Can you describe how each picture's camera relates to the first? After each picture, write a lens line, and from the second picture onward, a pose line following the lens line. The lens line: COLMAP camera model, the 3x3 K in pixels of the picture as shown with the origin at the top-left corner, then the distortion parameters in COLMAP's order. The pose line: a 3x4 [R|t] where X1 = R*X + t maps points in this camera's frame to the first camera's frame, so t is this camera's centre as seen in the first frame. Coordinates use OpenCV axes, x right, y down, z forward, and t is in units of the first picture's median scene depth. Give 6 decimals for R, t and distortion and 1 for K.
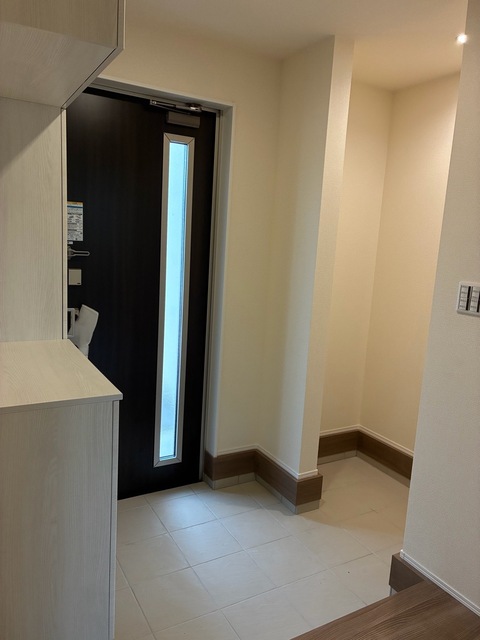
lens RADIAL K [[485.8, 0, 240.0], [0, 485.8, 320.0], [0, 0, 1]] dist [0.053003, -0.069242]
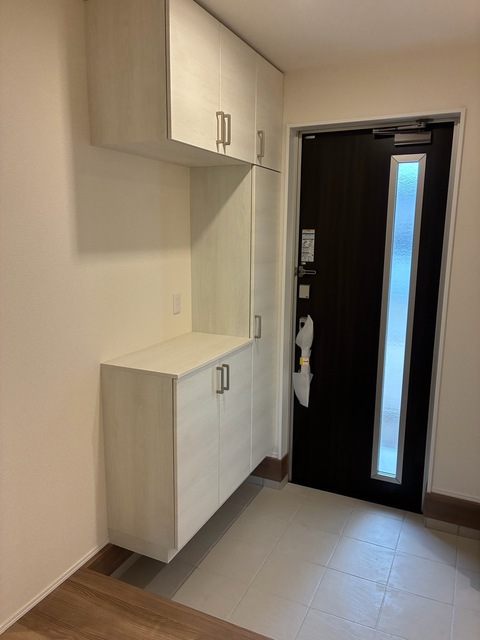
lens RADIAL K [[485.8, 0, 240.0], [0, 485.8, 320.0], [0, 0, 1]] dist [0.053003, -0.069242]
pose [[0.574128, 0.095709, -0.813153, 0.532428], [-0.112447, 0.992951, 0.037479, -0.042986], [0.811008, 0.069919, 0.580843, 0.169004]]
